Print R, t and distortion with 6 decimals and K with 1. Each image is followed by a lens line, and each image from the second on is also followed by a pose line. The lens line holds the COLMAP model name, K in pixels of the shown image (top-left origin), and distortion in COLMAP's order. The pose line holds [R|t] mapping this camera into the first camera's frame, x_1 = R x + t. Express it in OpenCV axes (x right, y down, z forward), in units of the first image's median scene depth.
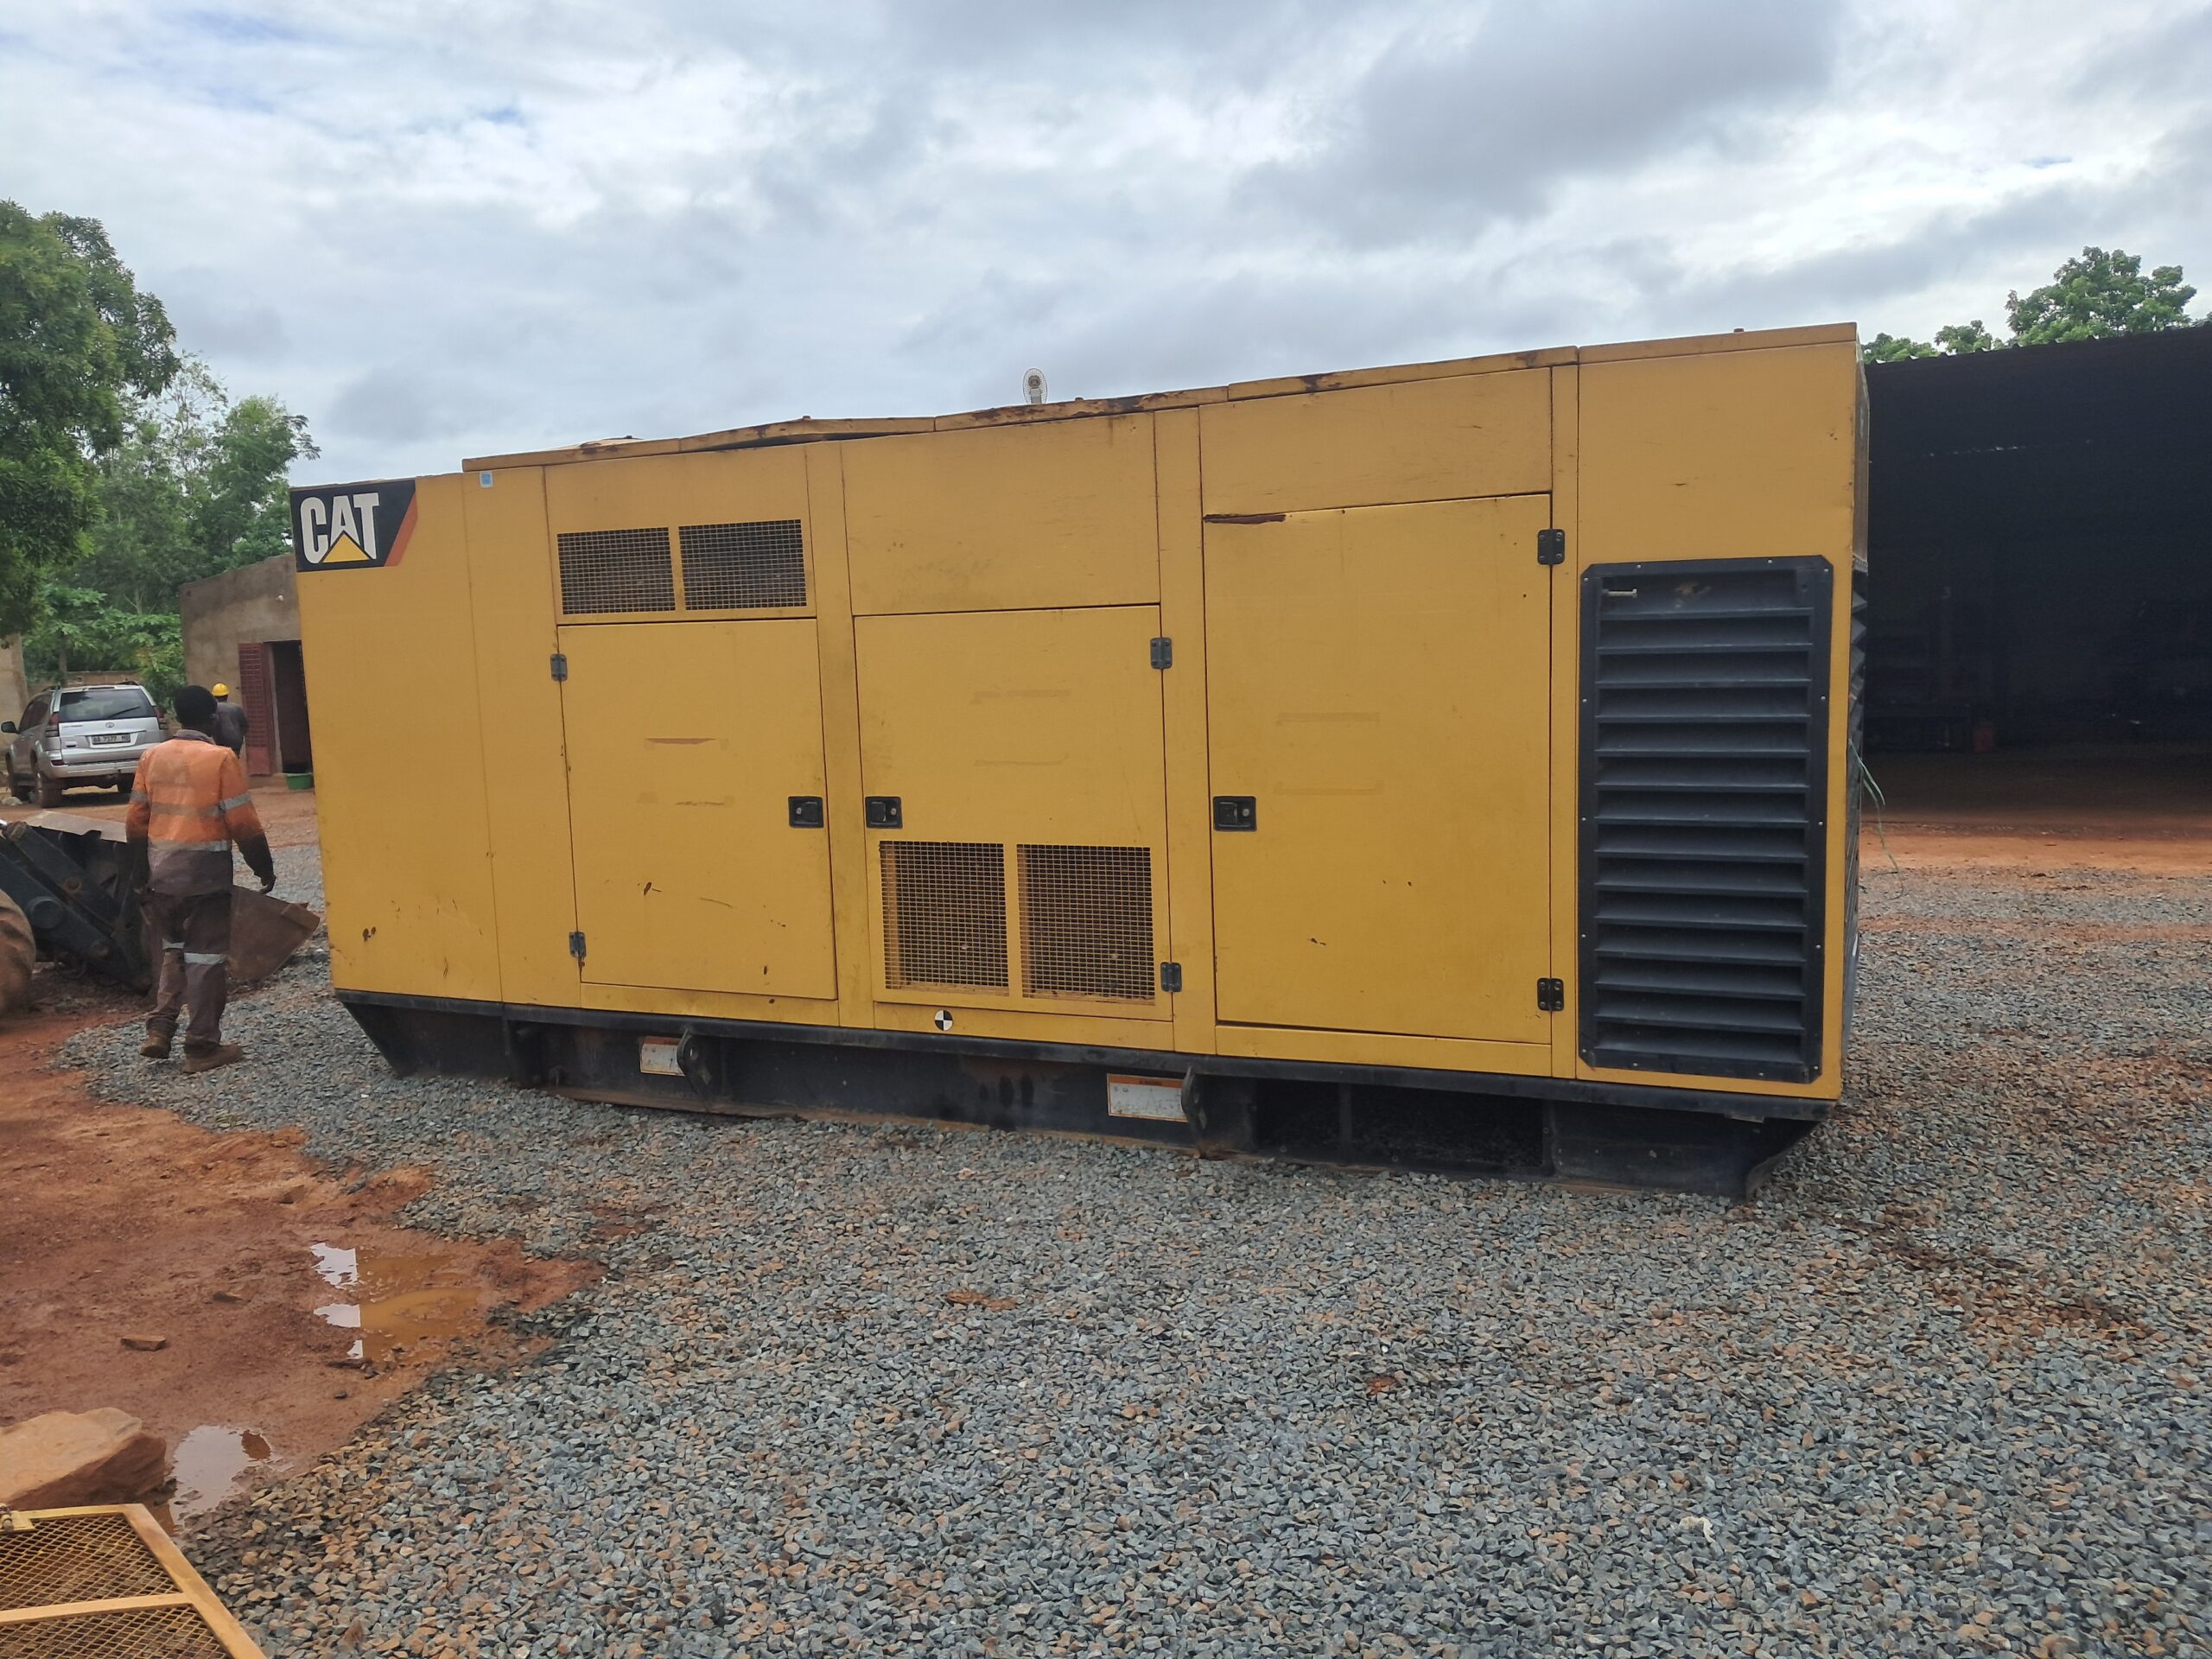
lens RADIAL K [[1736.8, 0, 1082.6], [0, 1736.8, 833.2], [0, 0, 1]] dist [0.073500, -0.107941]
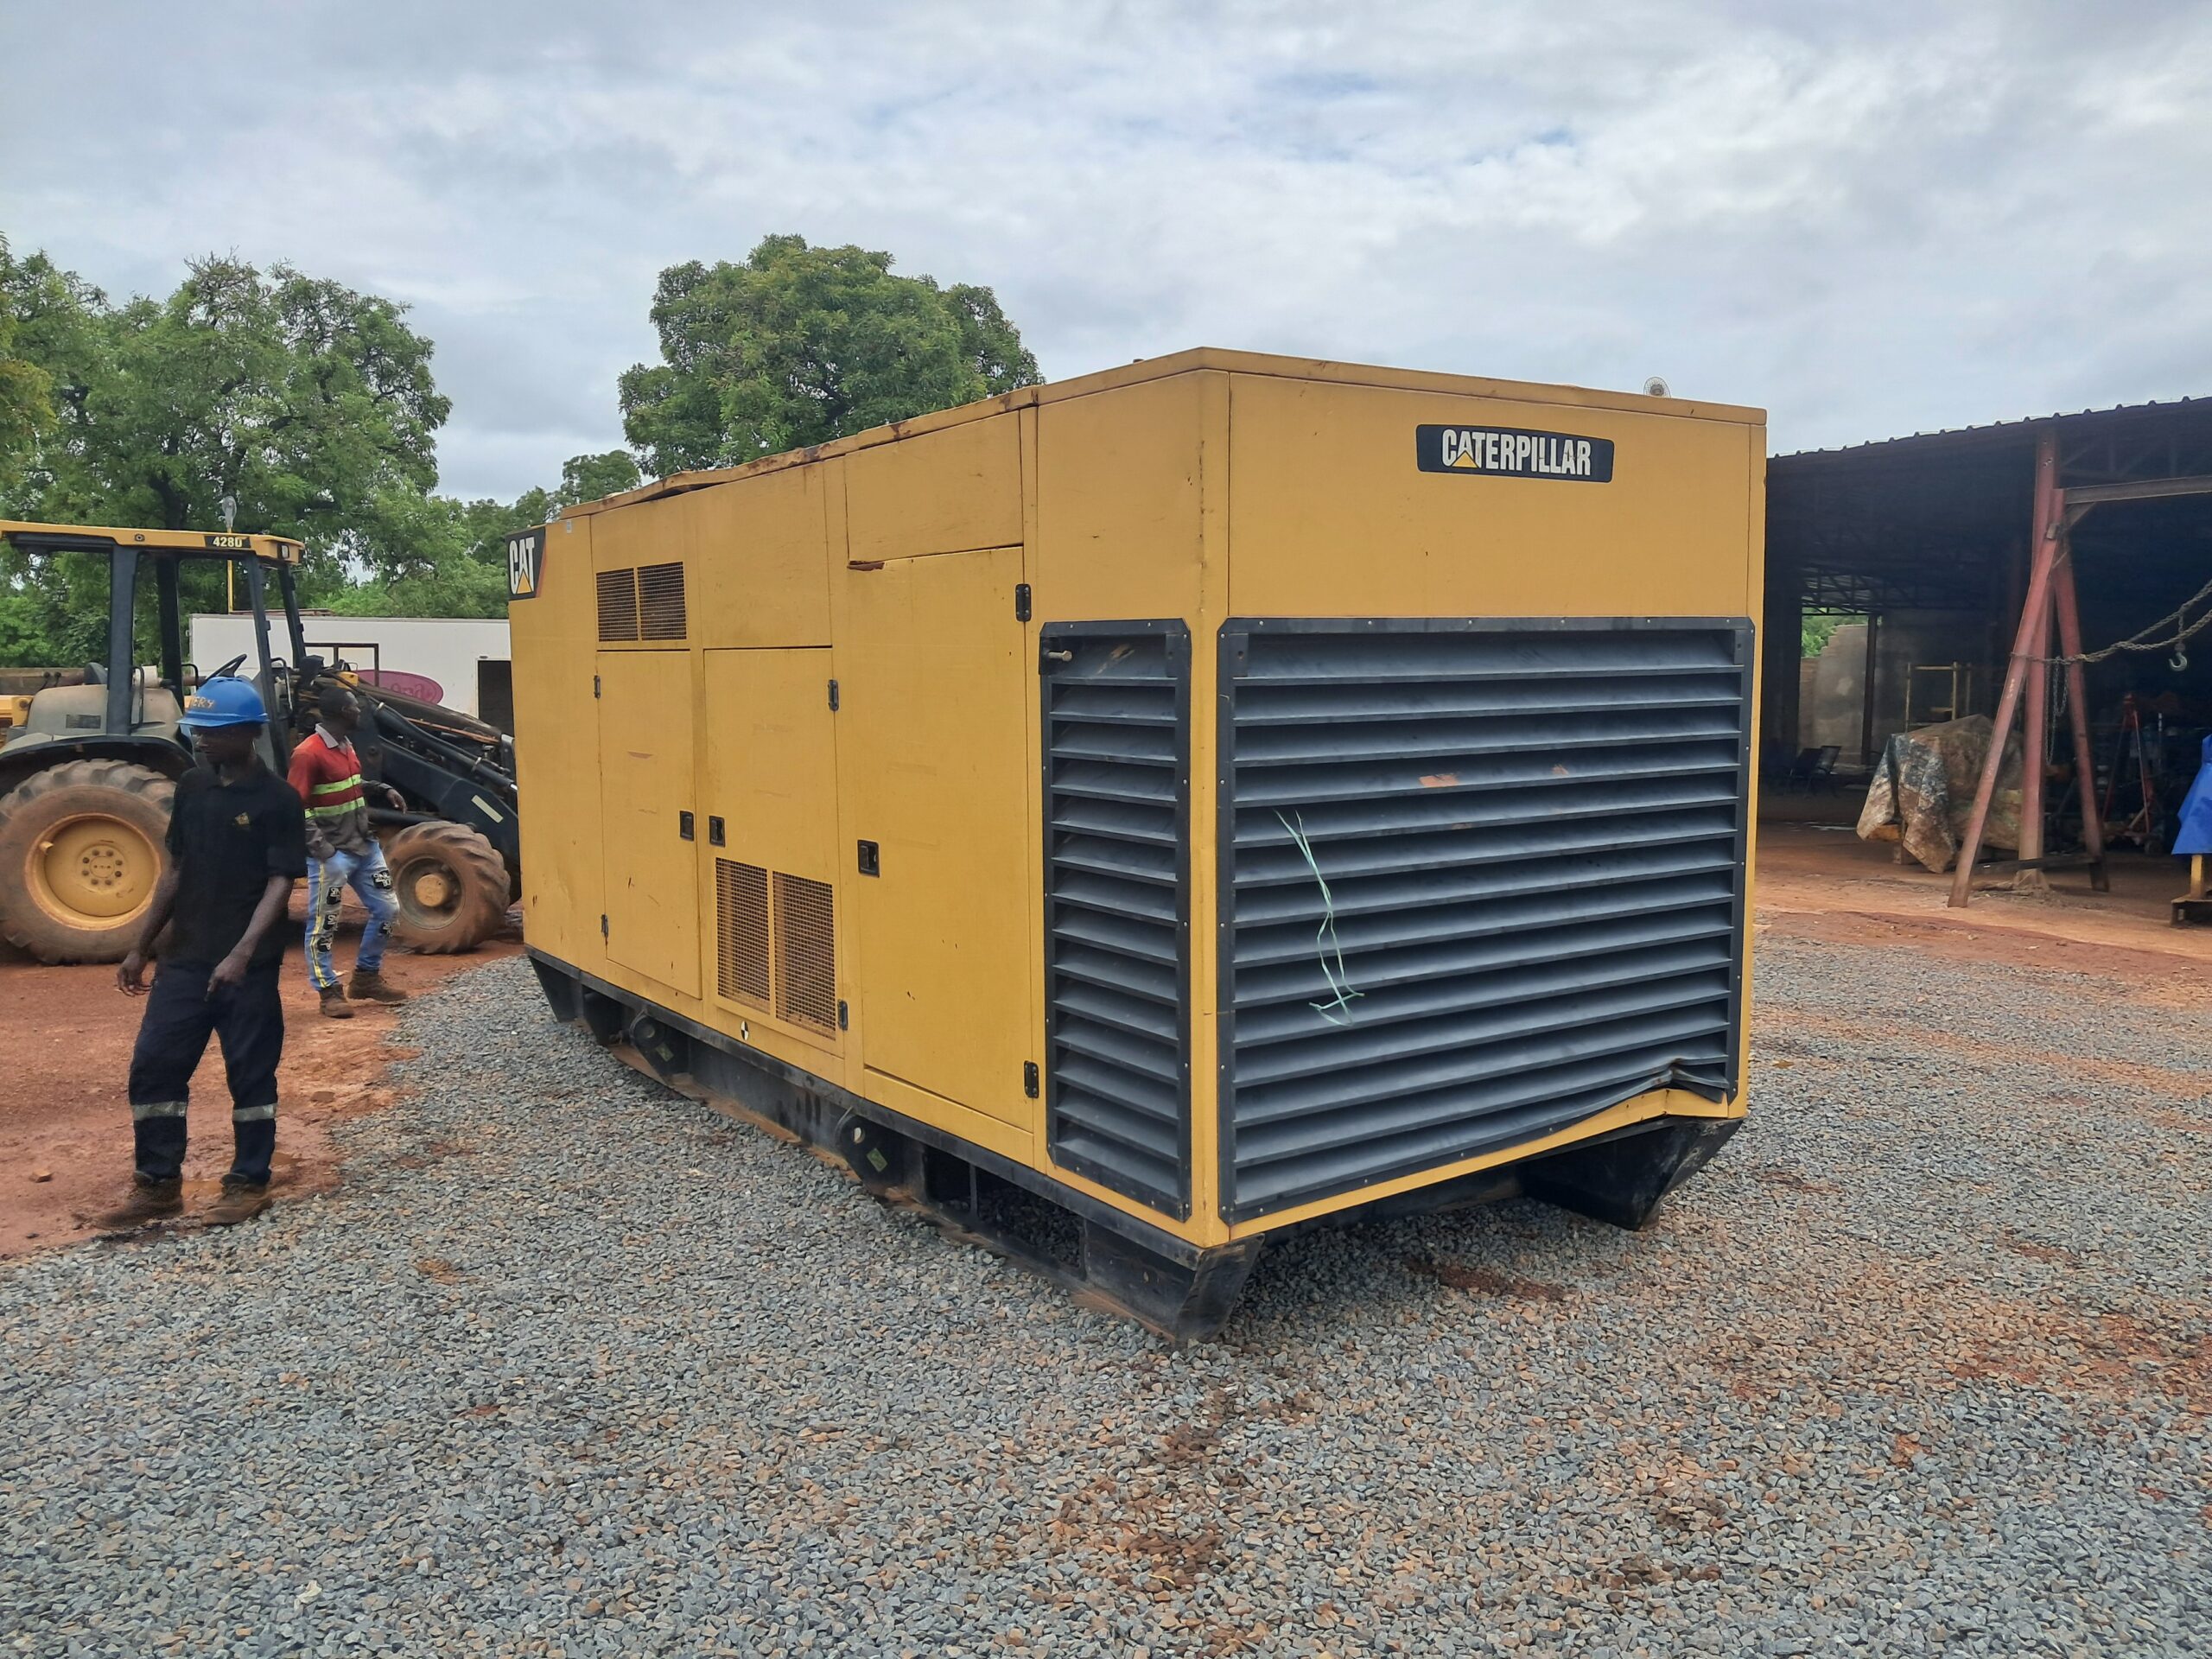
lens RADIAL K [[1736.8, 0, 1082.6], [0, 1736.8, 833.2], [0, 0, 1]] dist [0.073500, -0.107941]
pose [[0.858627, 0.080453, -0.506248, 0.689928], [-0.084194, 0.996328, 0.015538, -0.051278], [0.505639, 0.029282, 0.862248, 0.194275]]
